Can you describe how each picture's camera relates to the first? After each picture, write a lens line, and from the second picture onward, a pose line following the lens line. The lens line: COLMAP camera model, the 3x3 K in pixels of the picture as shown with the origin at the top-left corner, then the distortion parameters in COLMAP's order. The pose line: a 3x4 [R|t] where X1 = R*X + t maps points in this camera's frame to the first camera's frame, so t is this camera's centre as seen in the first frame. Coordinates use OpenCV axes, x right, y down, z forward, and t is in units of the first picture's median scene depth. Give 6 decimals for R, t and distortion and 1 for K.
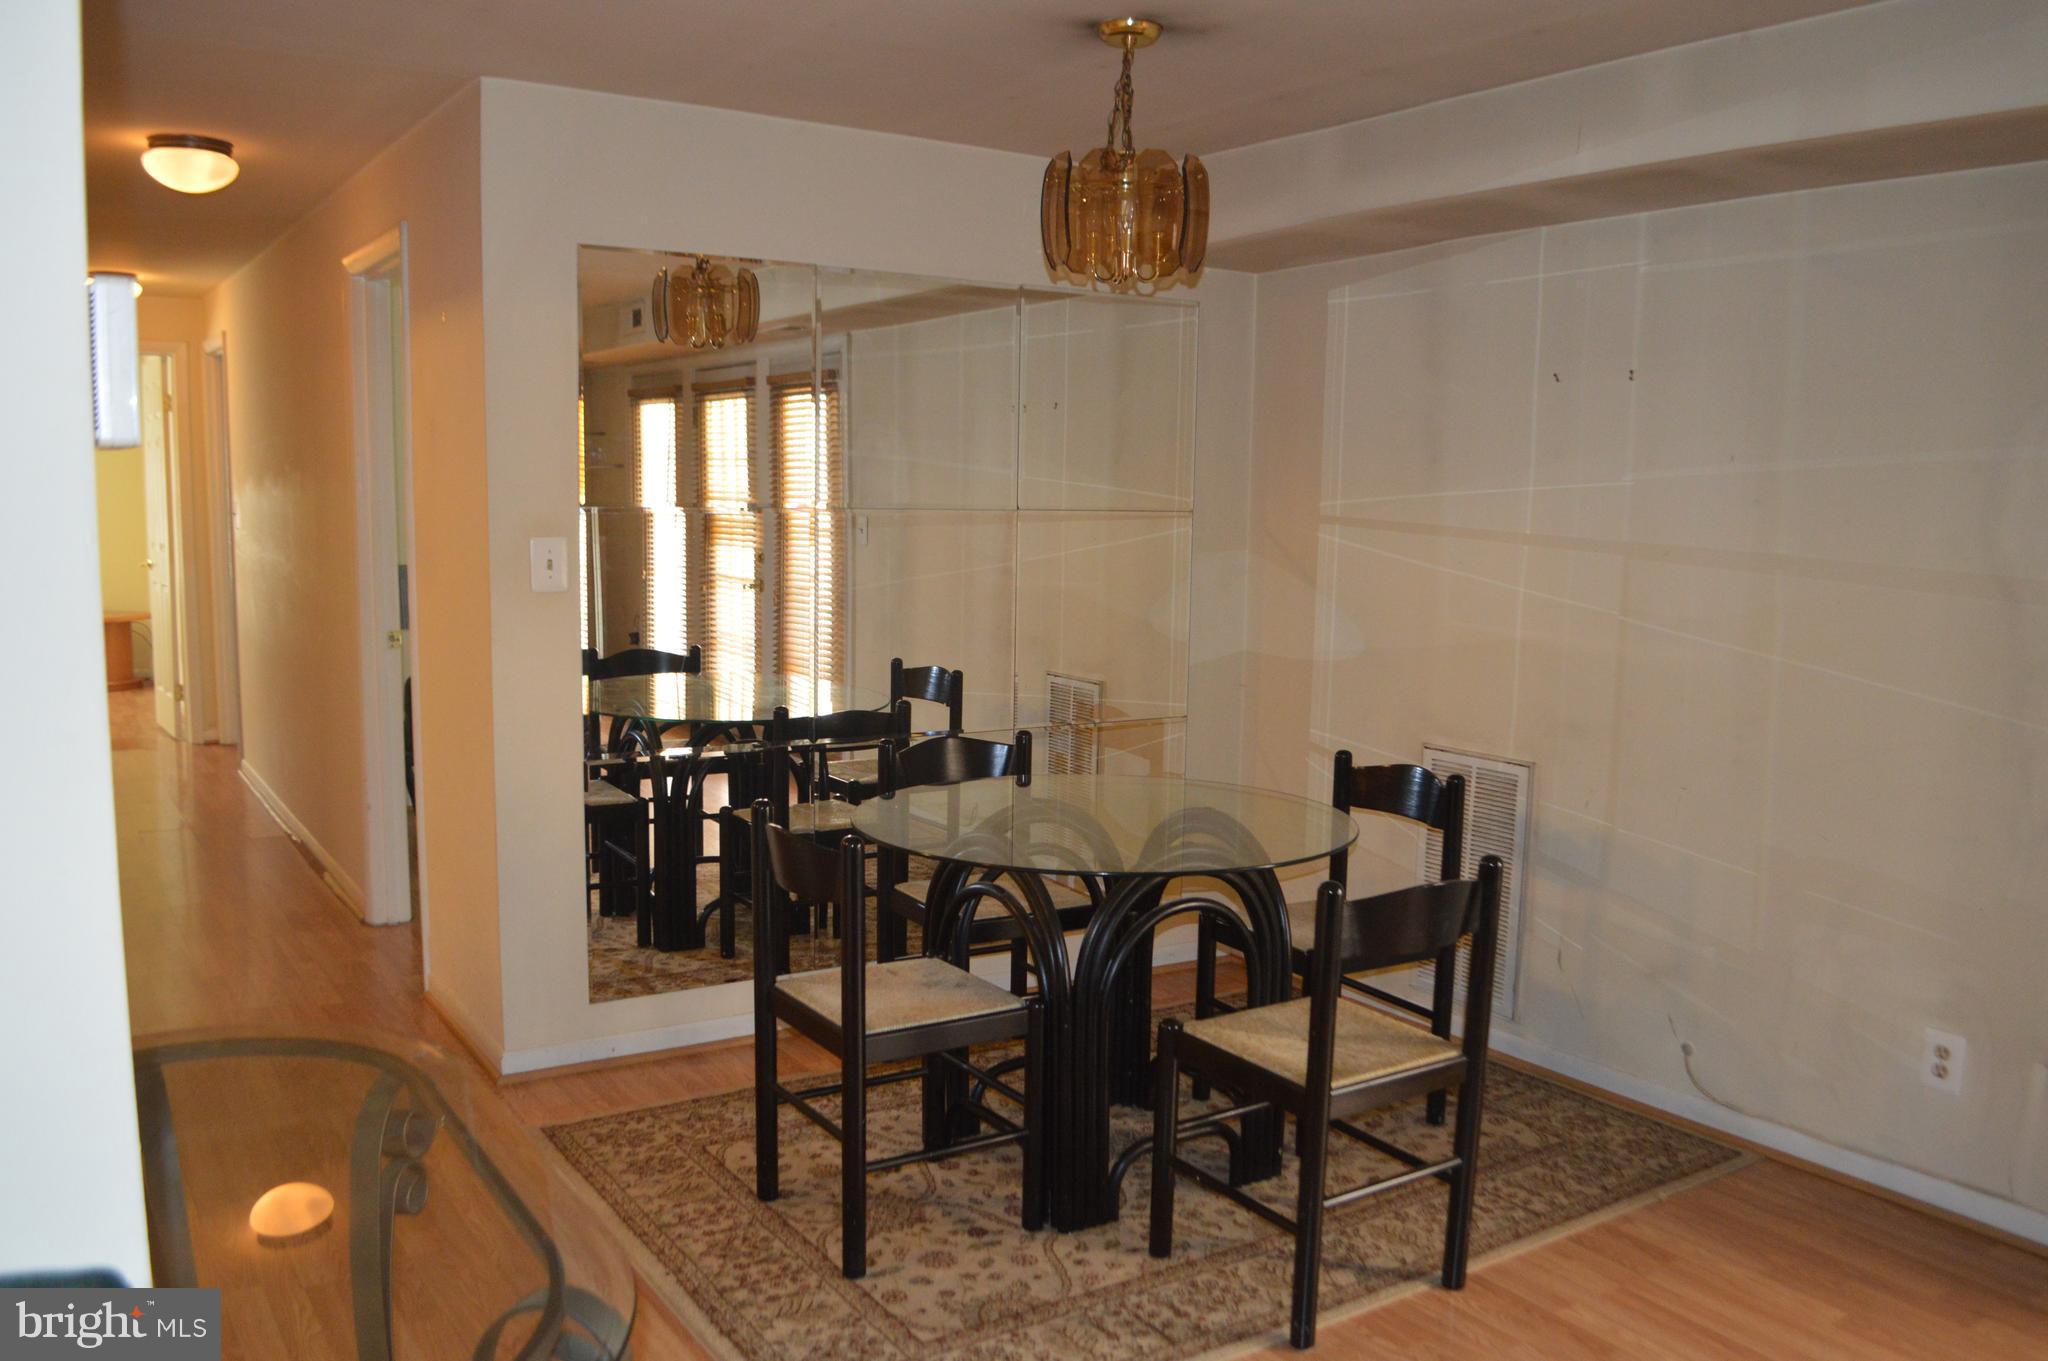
lens RADIAL K [[1634.3, 0, 1057.5], [0, 1634.3, 718.7], [0, 0, 1]] dist [-0.087910, 0.018025]
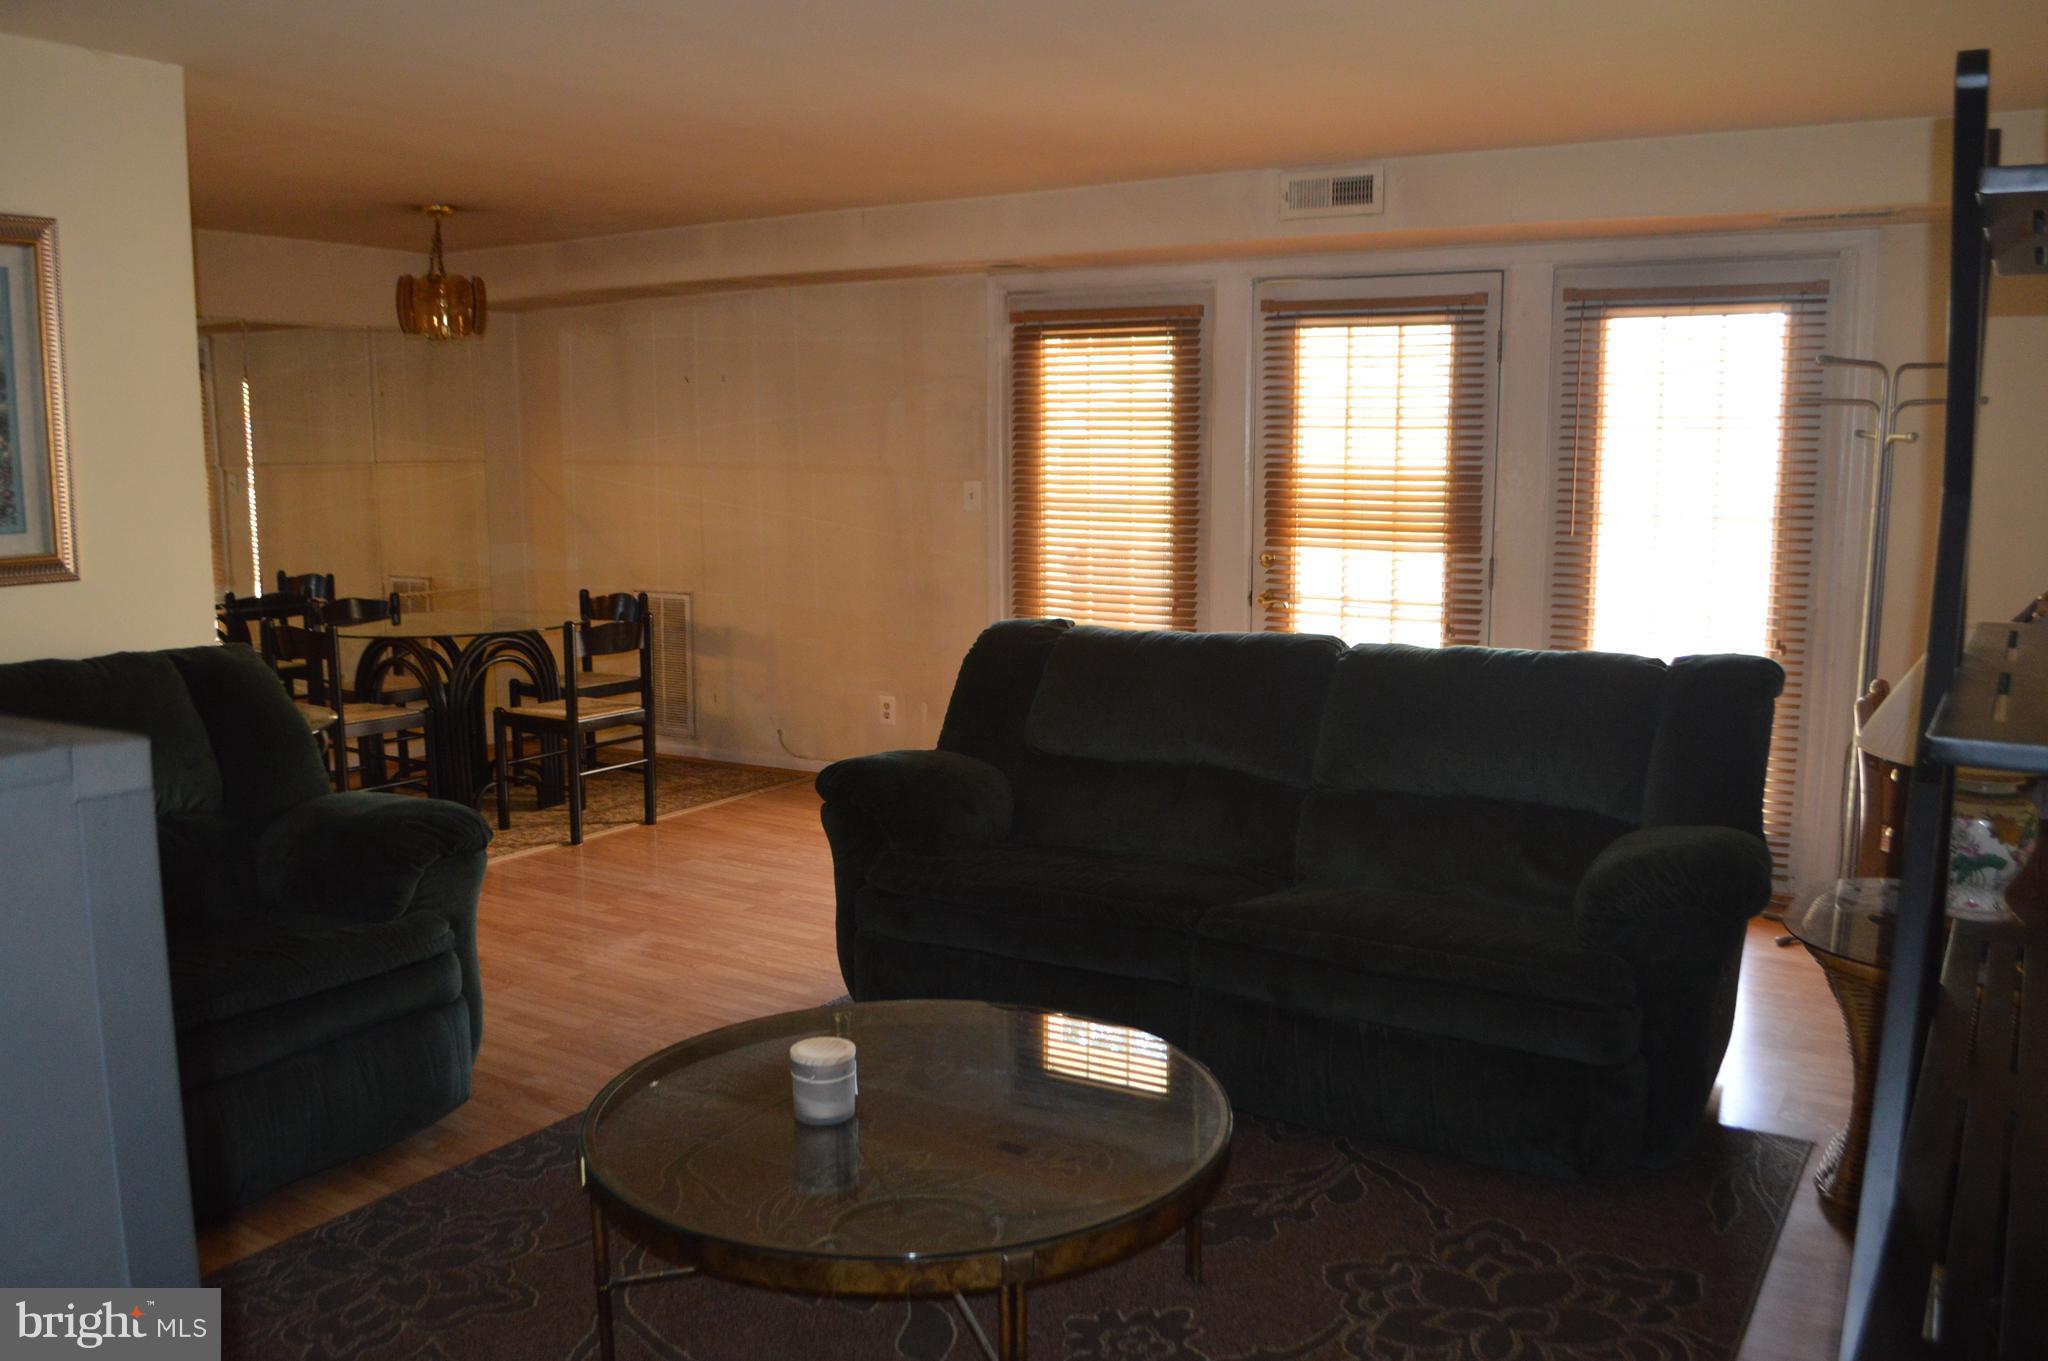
lens RADIAL K [[1634.3, 0, 1057.5], [0, 1634.3, 718.7], [0, 0, 1]] dist [-0.087910, 0.018025]
pose [[0.908938, -0.084855, 0.408204, -0.112463], [0.072031, 0.996308, 0.046718, 0.142643], [-0.410662, -0.013061, 0.911694, -1.040165]]
